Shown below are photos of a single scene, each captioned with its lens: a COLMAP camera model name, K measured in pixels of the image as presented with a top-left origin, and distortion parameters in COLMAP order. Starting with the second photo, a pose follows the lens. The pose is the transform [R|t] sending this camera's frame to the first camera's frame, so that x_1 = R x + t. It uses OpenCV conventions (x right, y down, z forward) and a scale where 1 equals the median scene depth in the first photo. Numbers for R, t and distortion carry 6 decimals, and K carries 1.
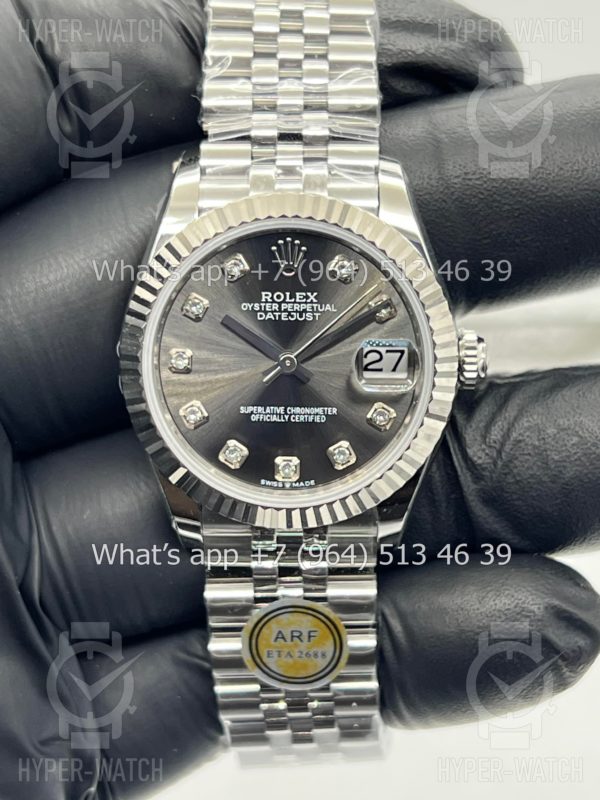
lens RADIAL K [[1933.6, 0, 307.2], [0, 1933.6, 403.0], [0, 0, 1]] dist [0.244529, 0.000000]
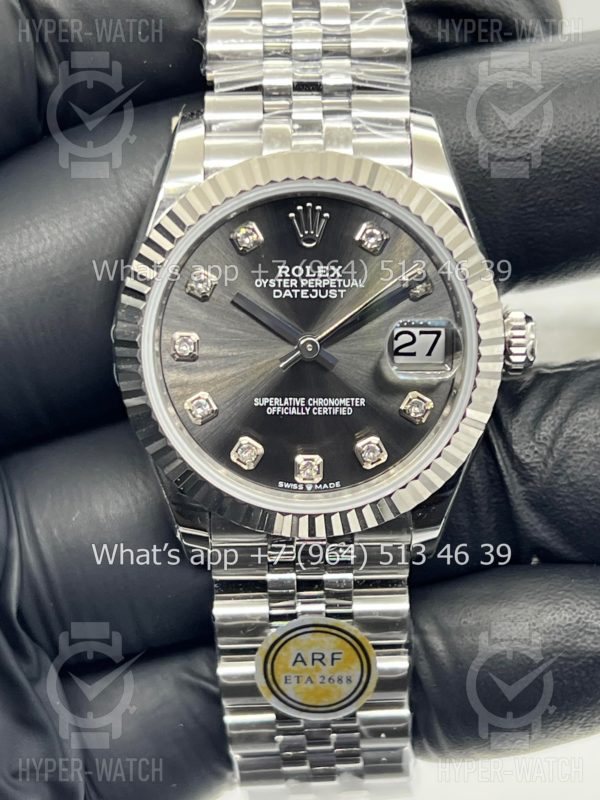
lens RADIAL K [[1933.6, 0, 297.3], [0, 1933.6, 404.3], [0, 0, 1]] dist [0.244529, 0.000000]
pose [[0.999620, -0.010733, 0.025376, -0.037056], [0.010430, 0.999873, 0.012038, -0.005542], [-0.025502, -0.011769, 0.999605, 0.129628]]
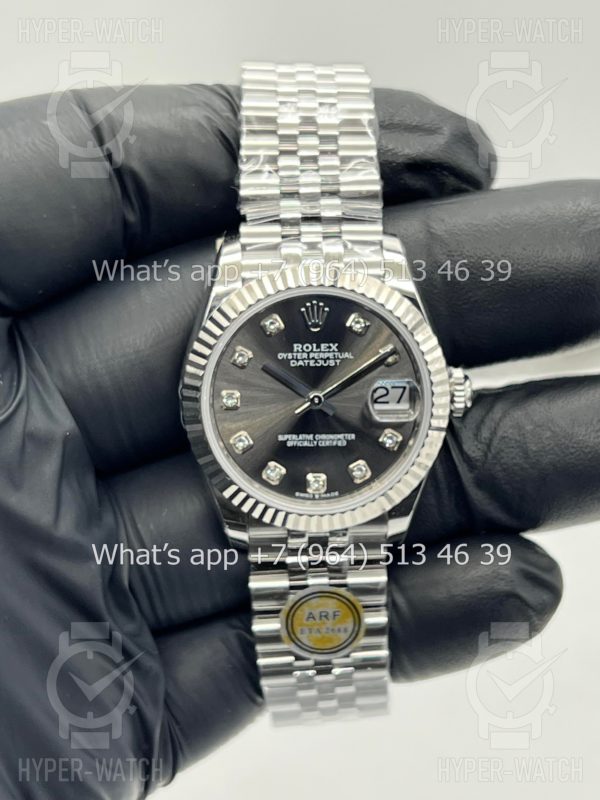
lens RADIAL K [[1933.6, 0, 322.5], [0, 1933.6, 392.6], [0, 0, 1]] dist [0.244529, 0.000000]
pose [[0.998013, -0.025548, 0.057593, -0.077136], [0.024916, 0.999622, 0.011660, -0.039532], [-0.057869, -0.010202, 0.998272, -0.254660]]
